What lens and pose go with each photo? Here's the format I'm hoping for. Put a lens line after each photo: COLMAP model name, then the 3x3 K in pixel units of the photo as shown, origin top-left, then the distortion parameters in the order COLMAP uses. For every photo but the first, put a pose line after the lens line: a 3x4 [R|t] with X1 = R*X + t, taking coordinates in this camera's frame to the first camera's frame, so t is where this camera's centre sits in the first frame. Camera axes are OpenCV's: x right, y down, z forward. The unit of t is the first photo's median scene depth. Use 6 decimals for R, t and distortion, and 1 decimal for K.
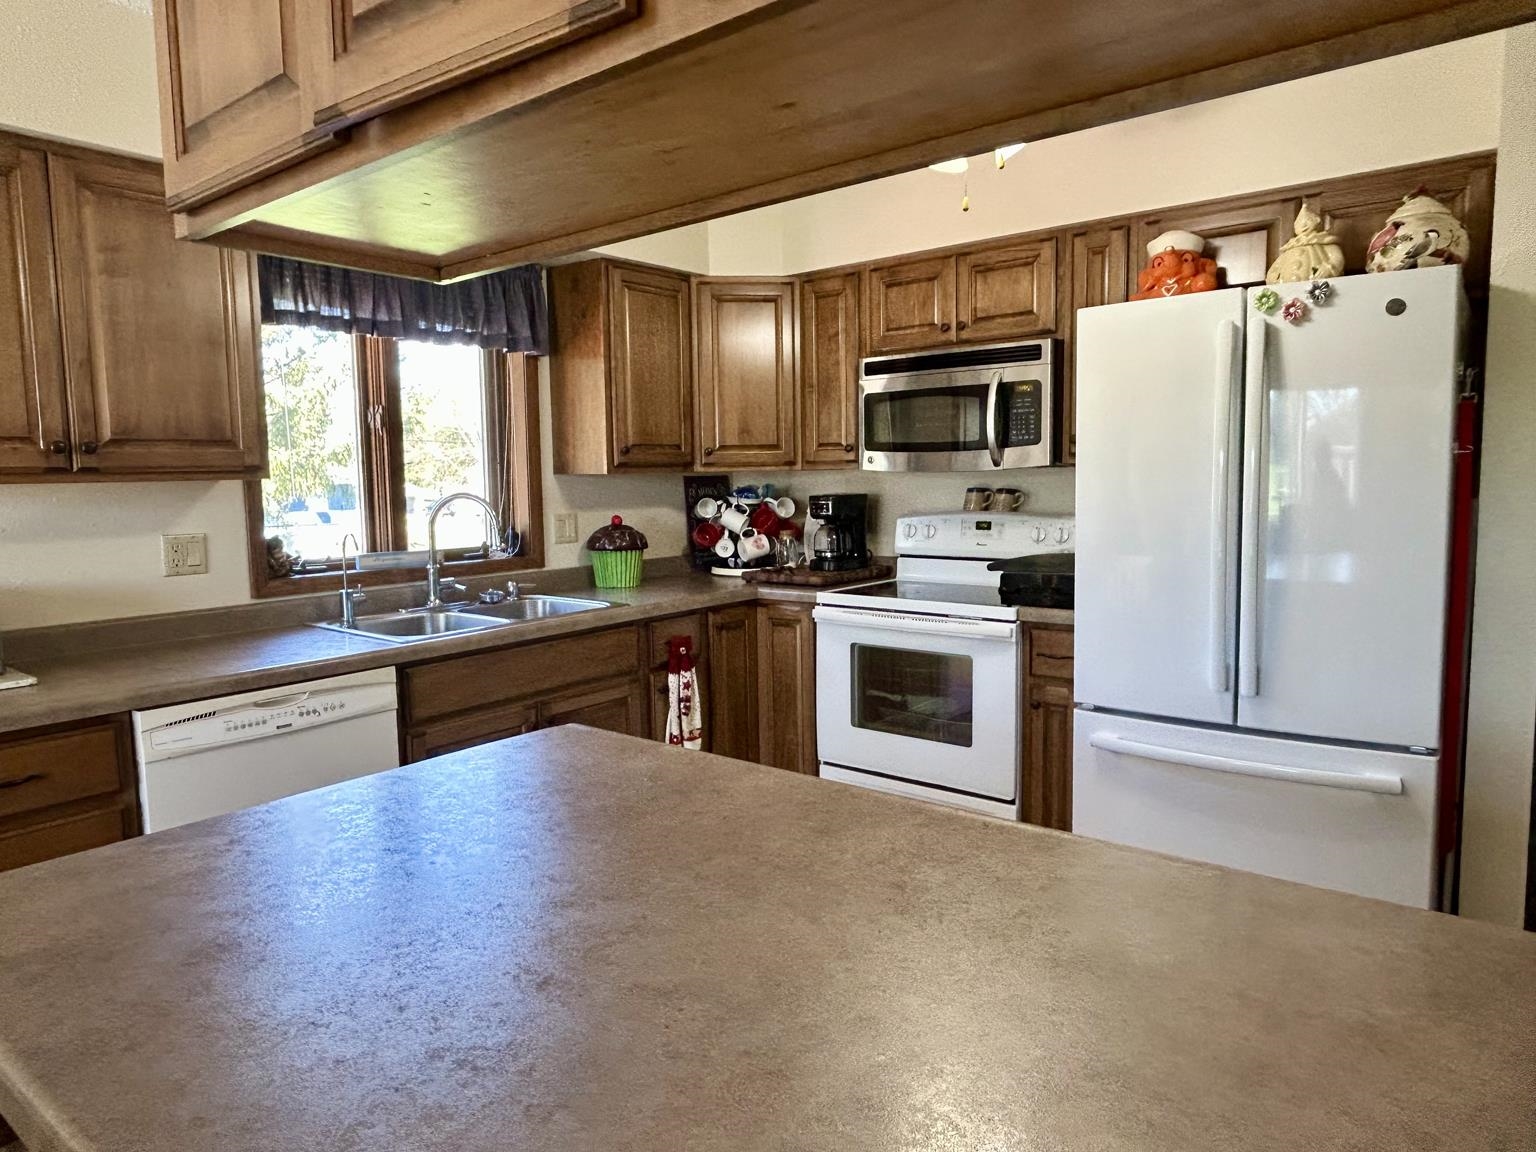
lens RADIAL K [[958.8, 0, 768.0], [0, 958.8, 576.0], [0, 0, 1]] dist [-0.023054, -0.001255]
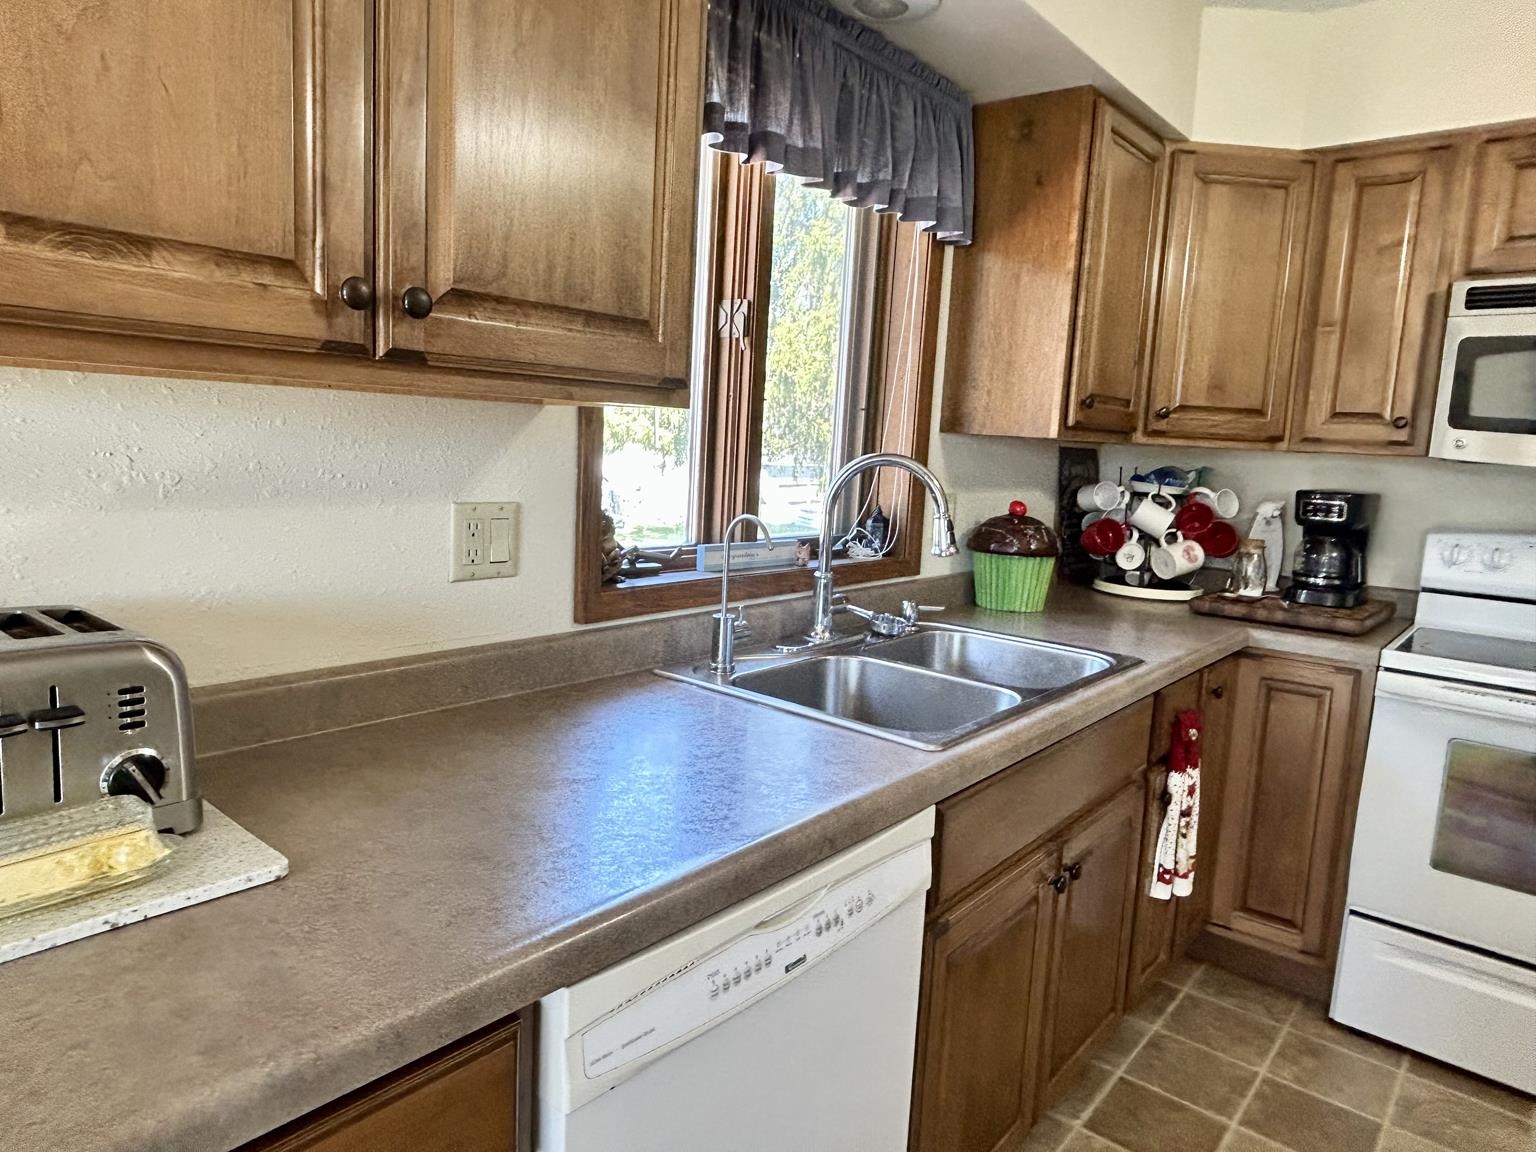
lens RADIAL K [[970.0, 0, 755.2], [0, 970.0, 565.0], [0, 0, 1]] dist [-0.006171, -0.001175]
pose [[0.997078, 0.070602, -0.029152, -0.322807], [-0.069915, 0.997265, 0.023976, -0.023463], [0.030765, -0.021868, 0.999287, 0.336923]]
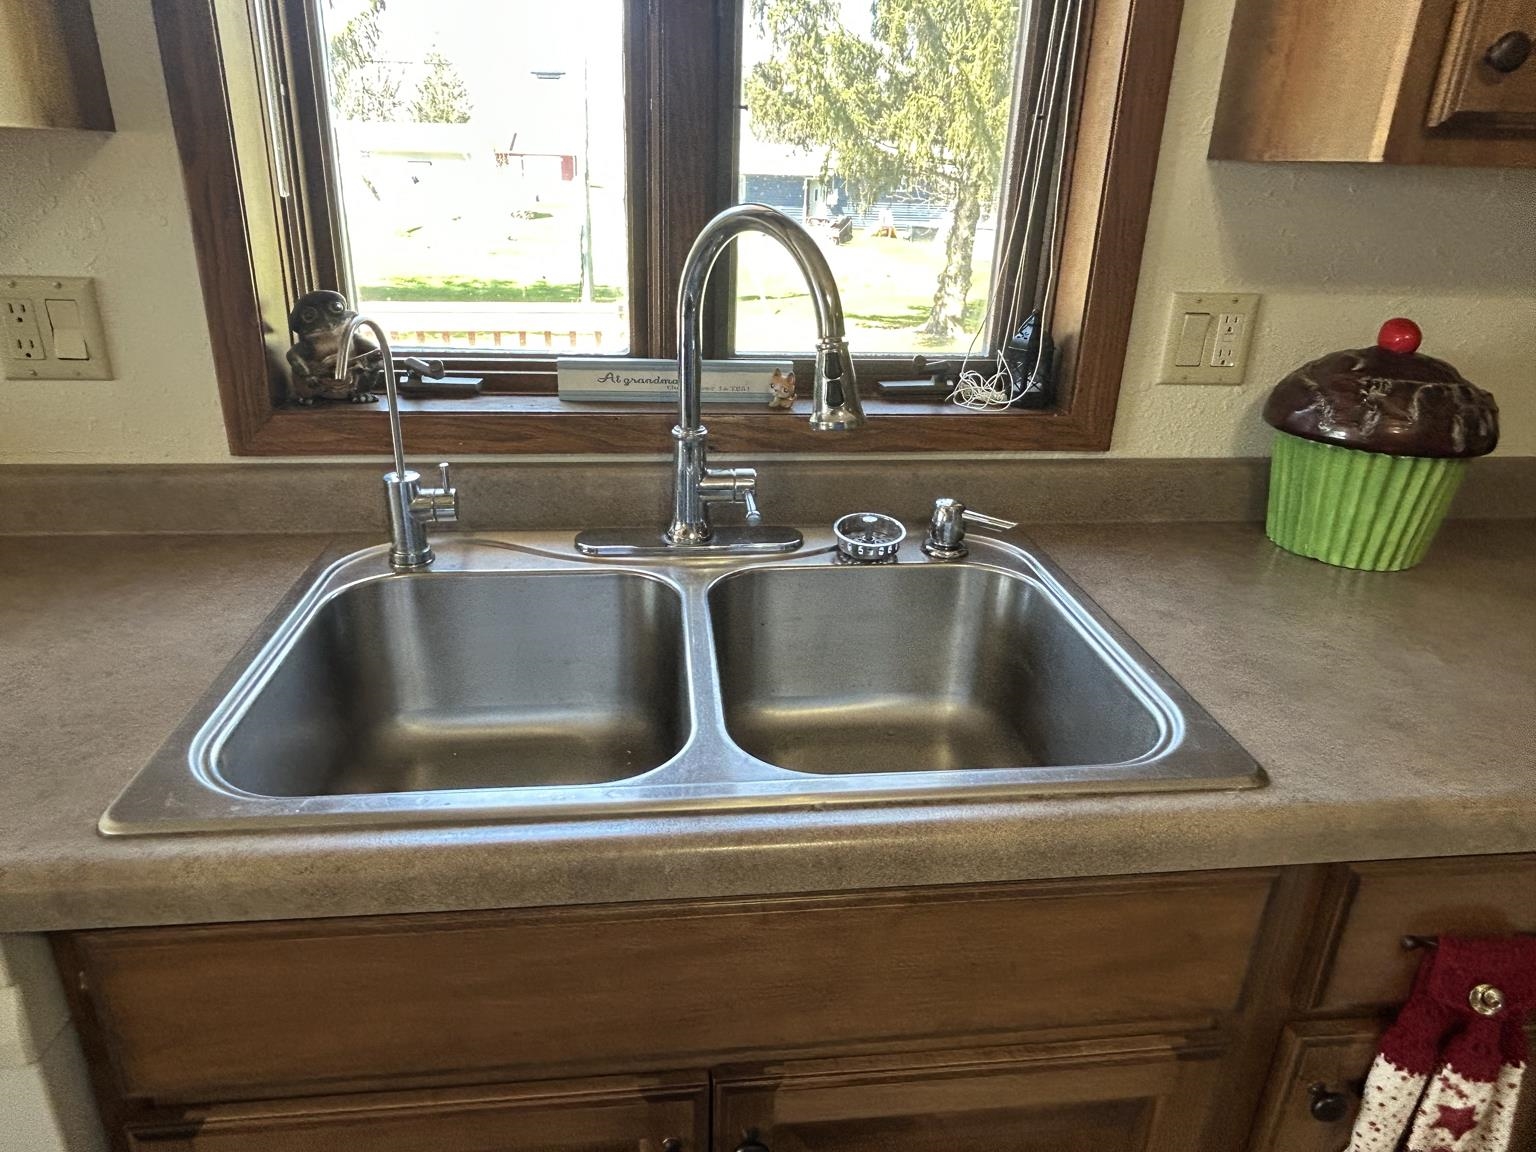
lens RADIAL K [[992.8, 0, 746.6], [0, 992.8, 558.3], [0, 0, 1]] dist [0.000145, 0.000450]
pose [[0.689381, 0.298613, -0.659987, -0.077126], [-0.111917, 0.944049, 0.310236, -0.067685], [0.715701, -0.140007, 0.684230, 0.656532]]
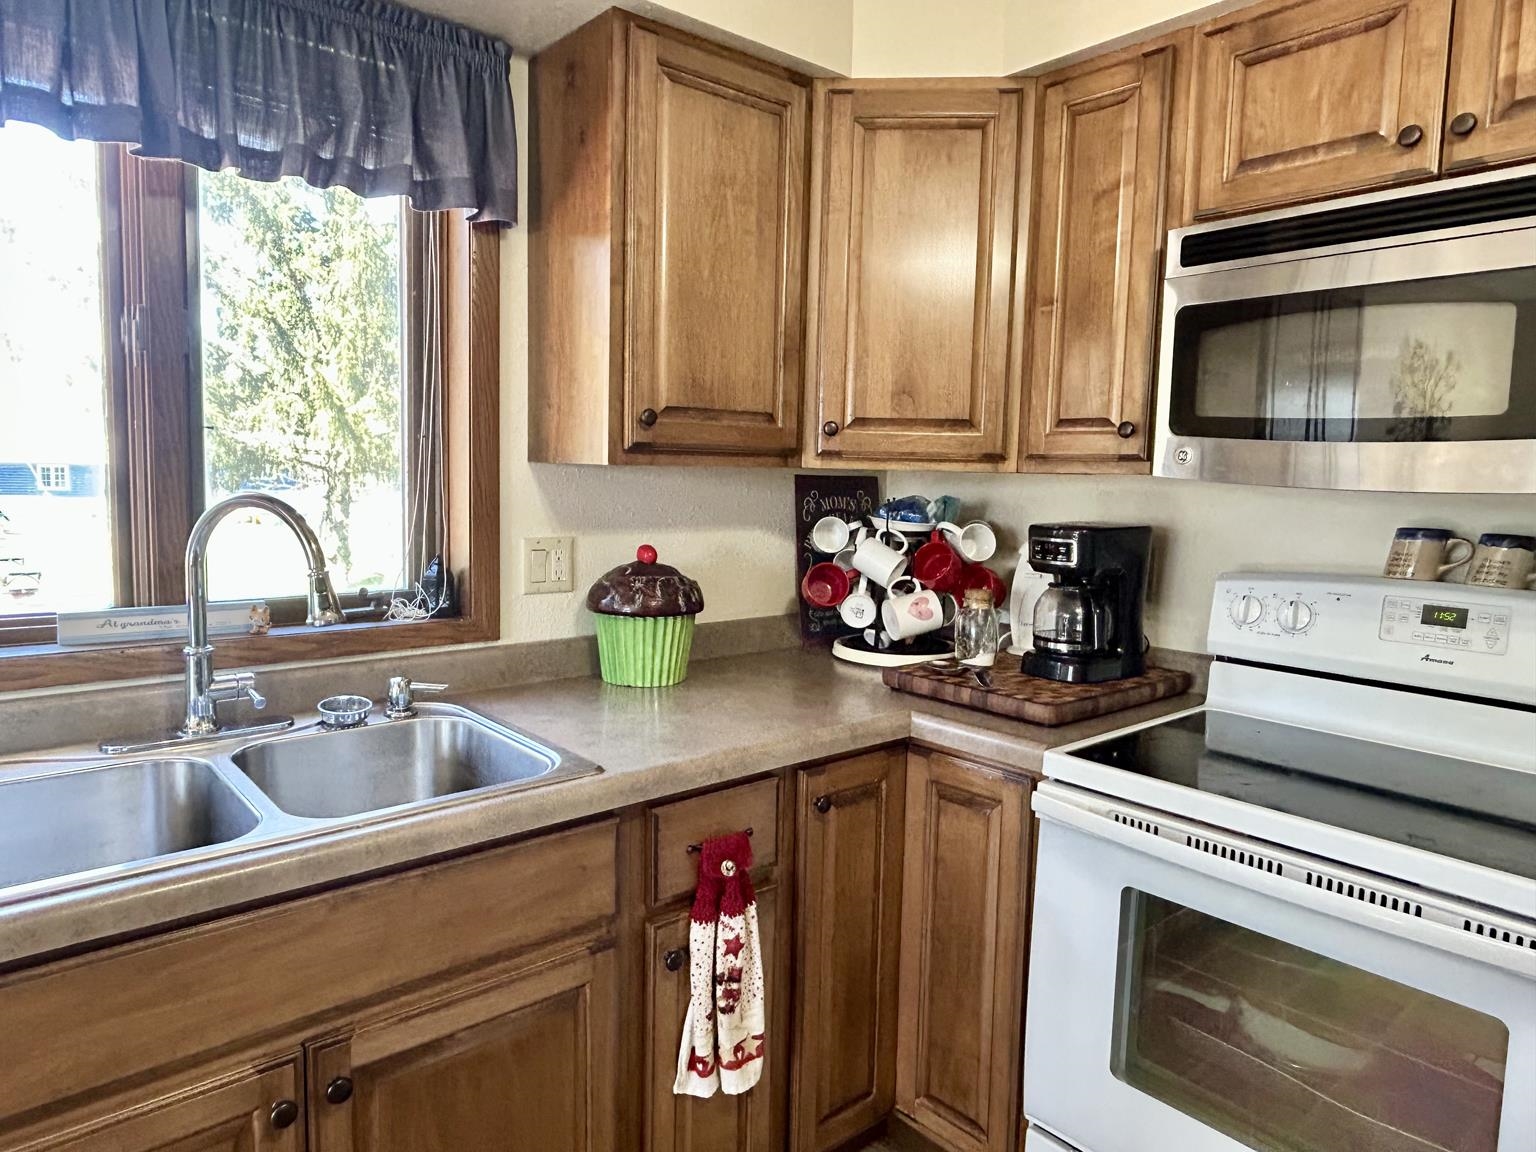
lens RADIAL K [[977.8, 0, 760.5], [0, 977.8, 560.4], [0, 0, 1]] dist [-0.002539, -0.003956]
pose [[0.980875, 0.056576, -0.186237, 0.001748], [-0.058660, 0.998262, -0.005695, -0.056972], [0.185591, 0.016511, 0.982488, 0.501584]]
